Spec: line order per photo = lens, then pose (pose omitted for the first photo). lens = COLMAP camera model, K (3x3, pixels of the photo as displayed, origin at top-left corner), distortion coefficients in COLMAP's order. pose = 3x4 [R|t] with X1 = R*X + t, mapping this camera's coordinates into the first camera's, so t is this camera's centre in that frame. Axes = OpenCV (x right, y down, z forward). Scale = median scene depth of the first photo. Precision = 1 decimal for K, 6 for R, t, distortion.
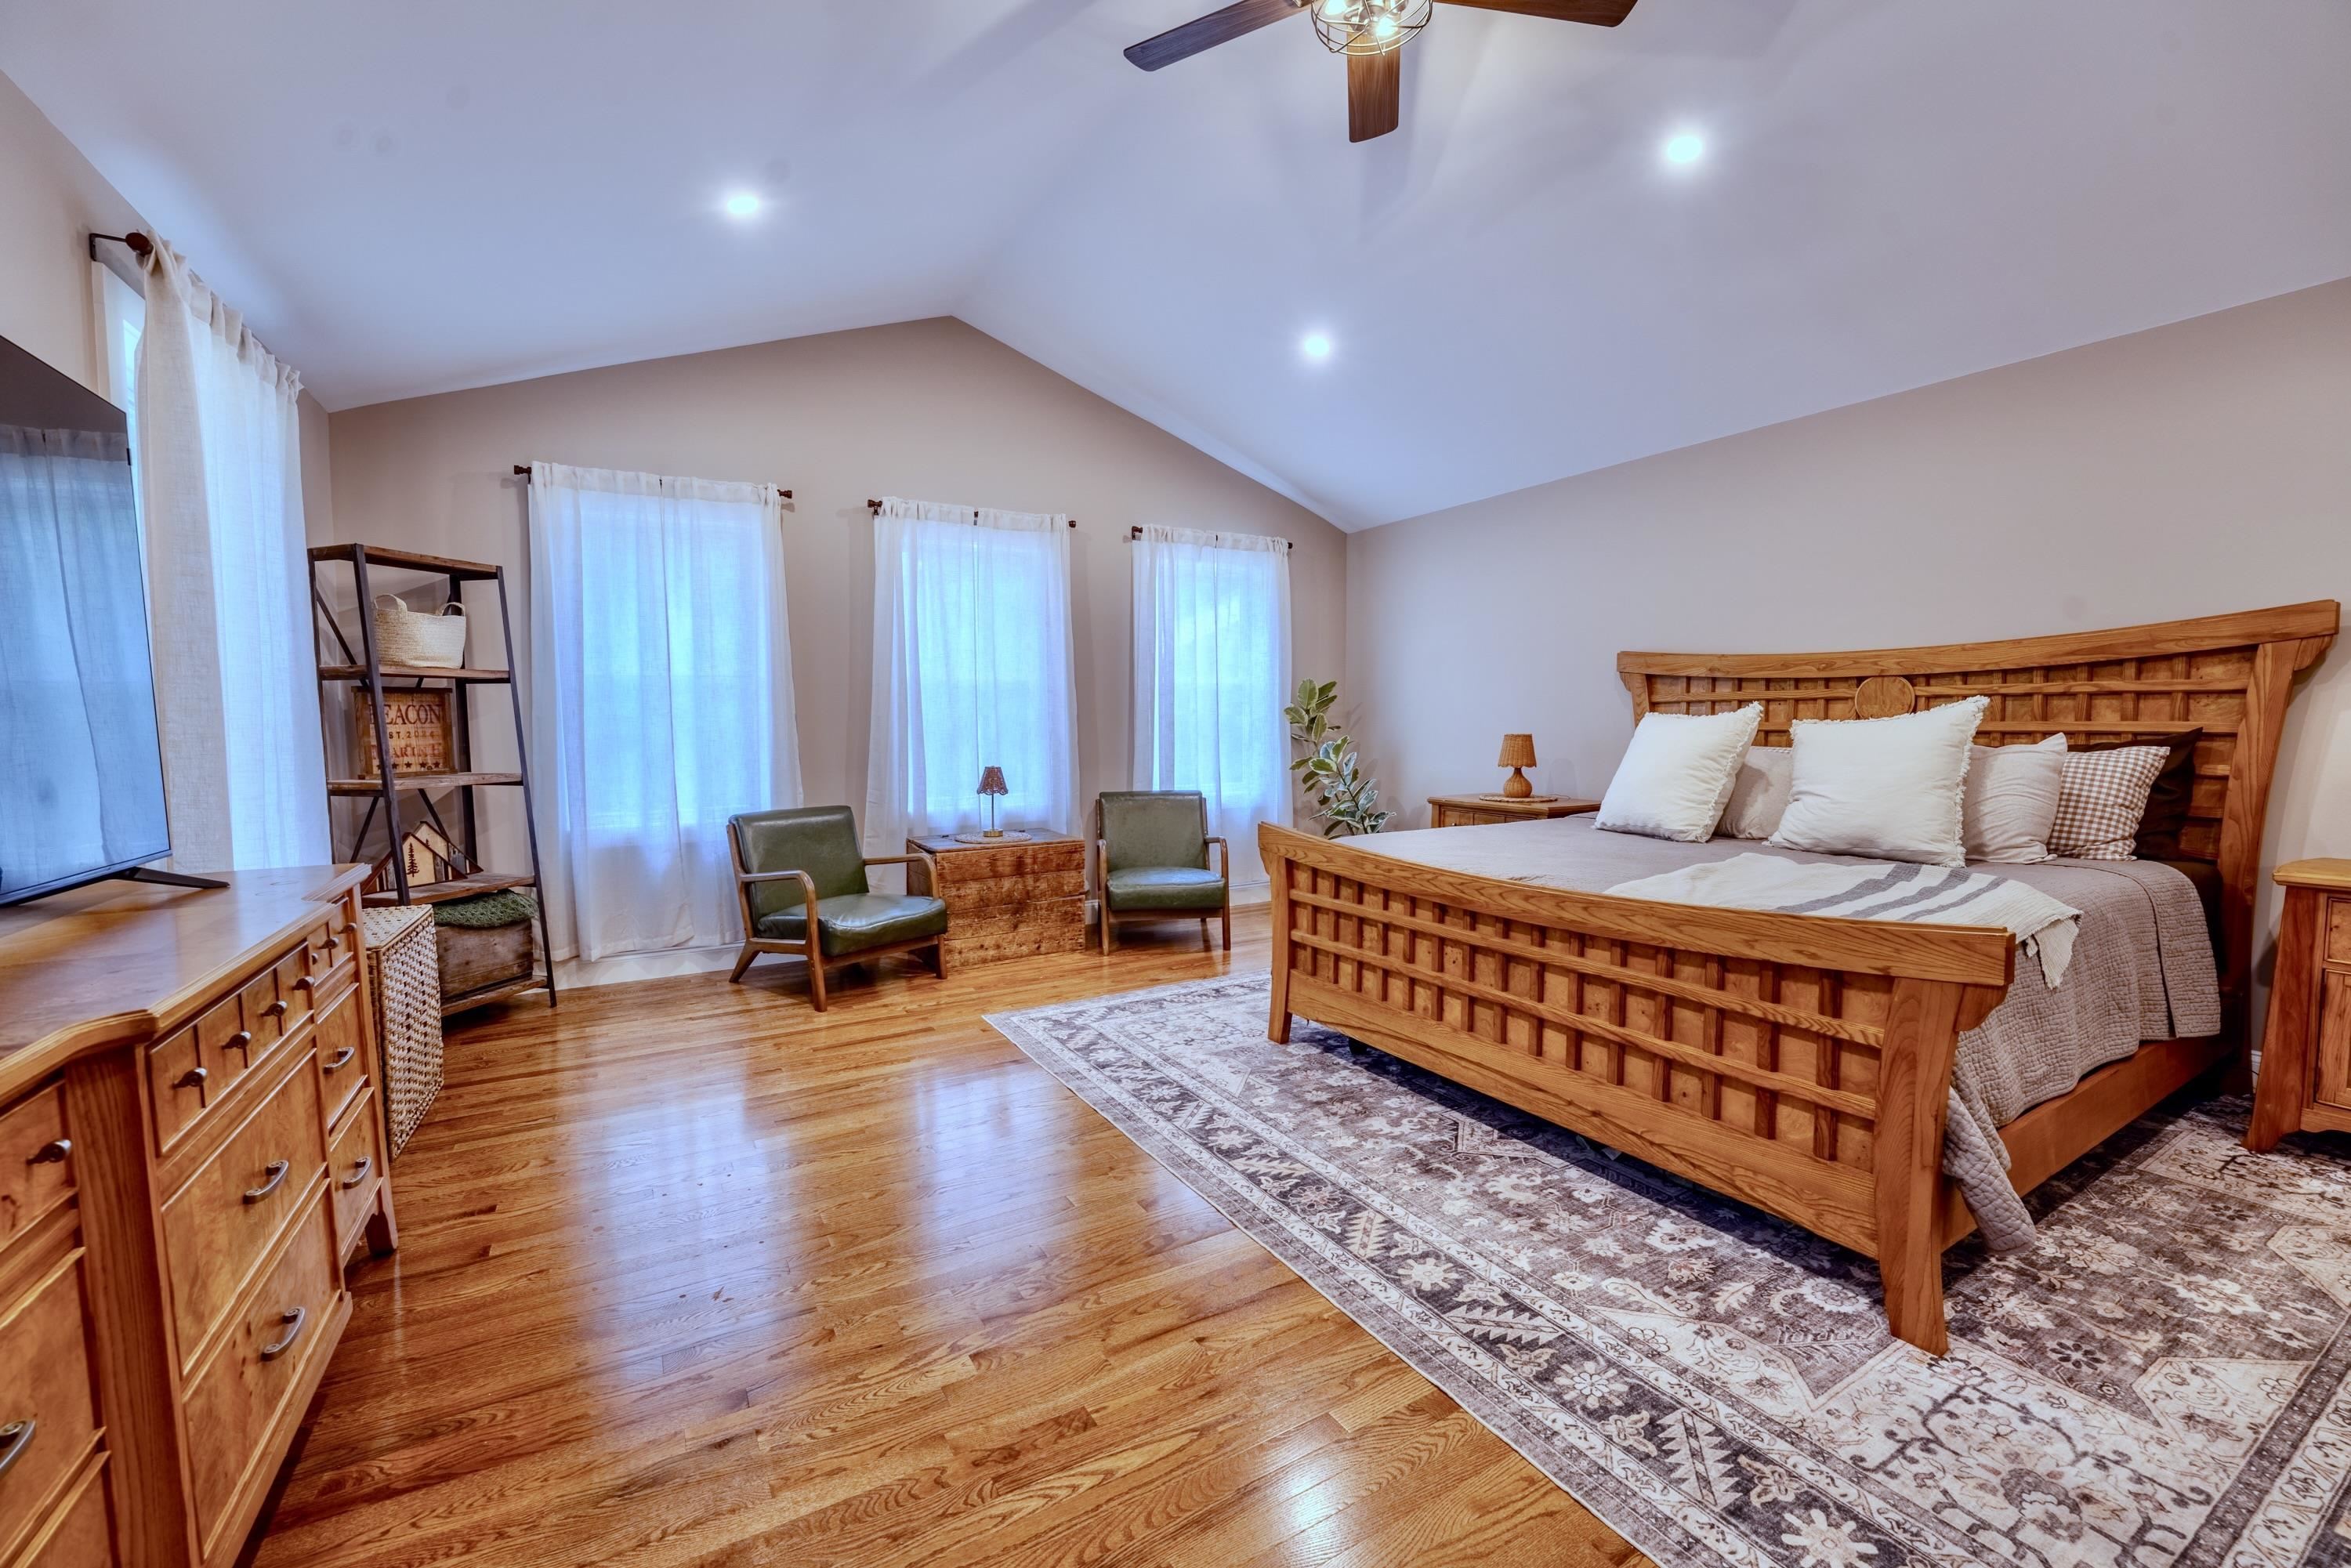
lens RADIAL K [[954.0, 0, 1174.2], [0, 954.0, 785.1], [0, 0, 1]] dist [-0.030251, 0.003888]
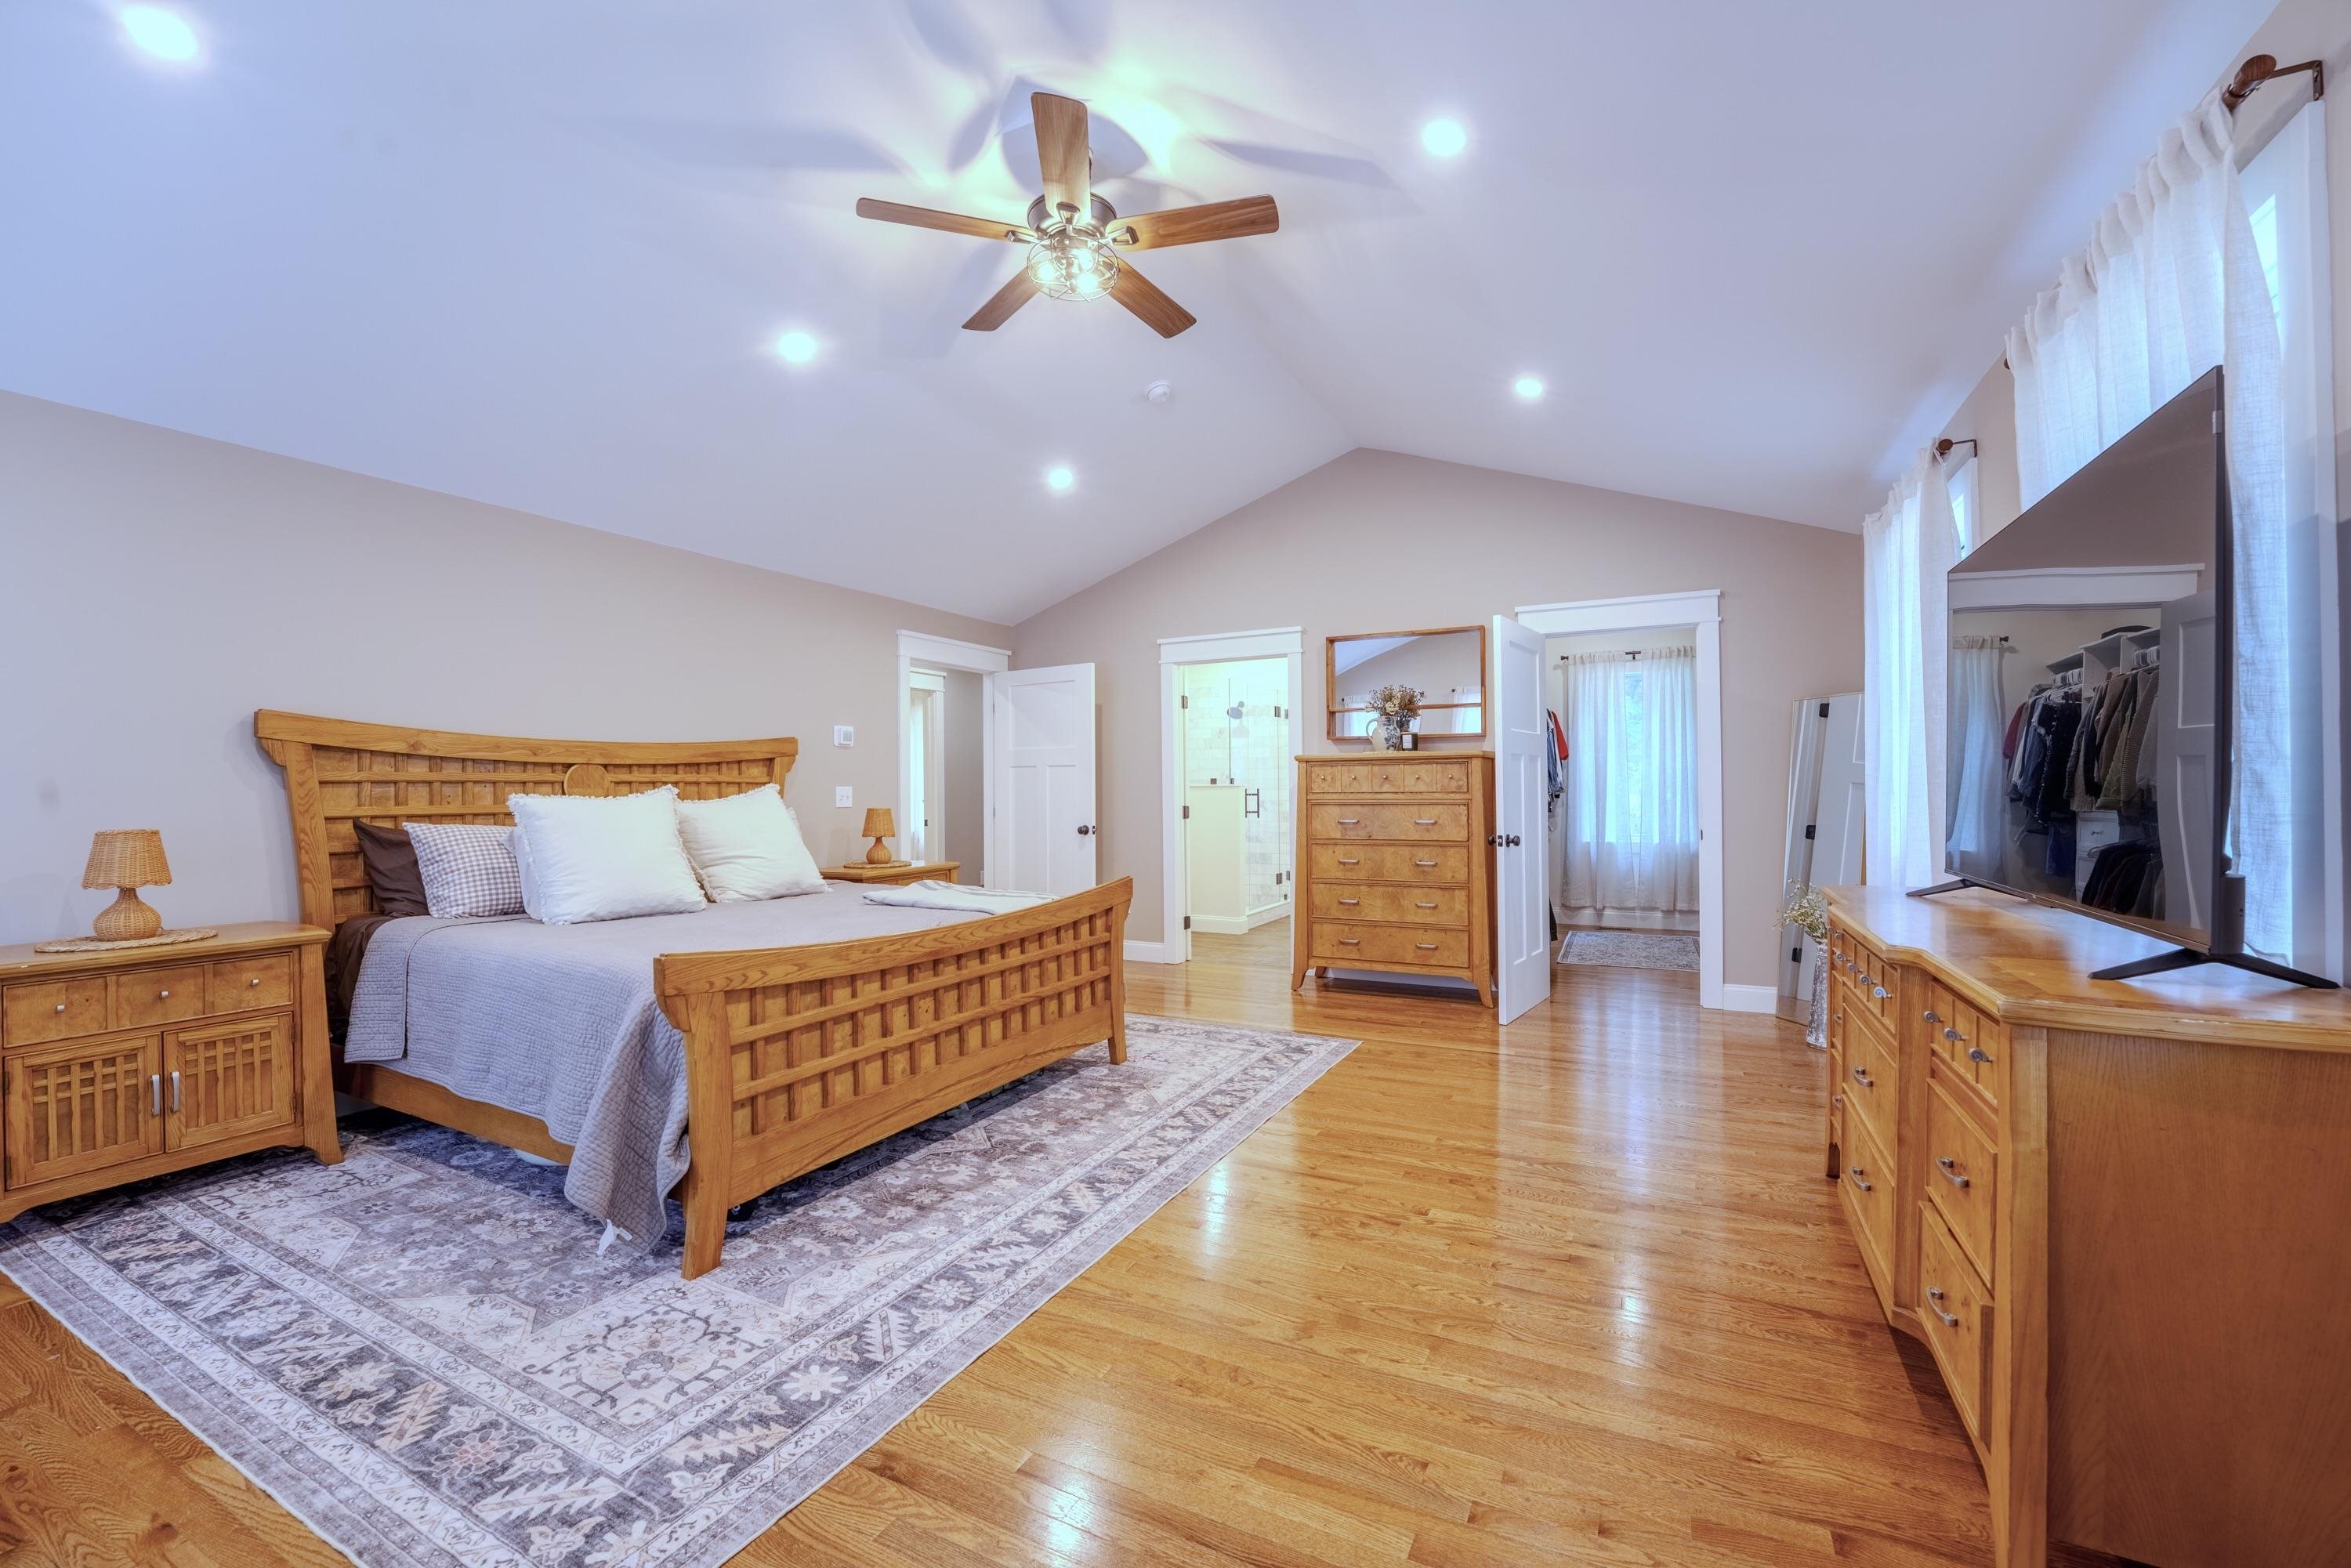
lens RADIAL K [[954.0, 0, 1174.2], [0, 954.0, 785.1], [0, 0, 1]] dist [-0.030251, 0.003888]
pose [[-0.539598, 0.018983, 0.841709, -0.780675], [0.071099, 0.997202, 0.023090, -0.082040], [-0.838916, 0.072304, -0.539437, 1.284964]]
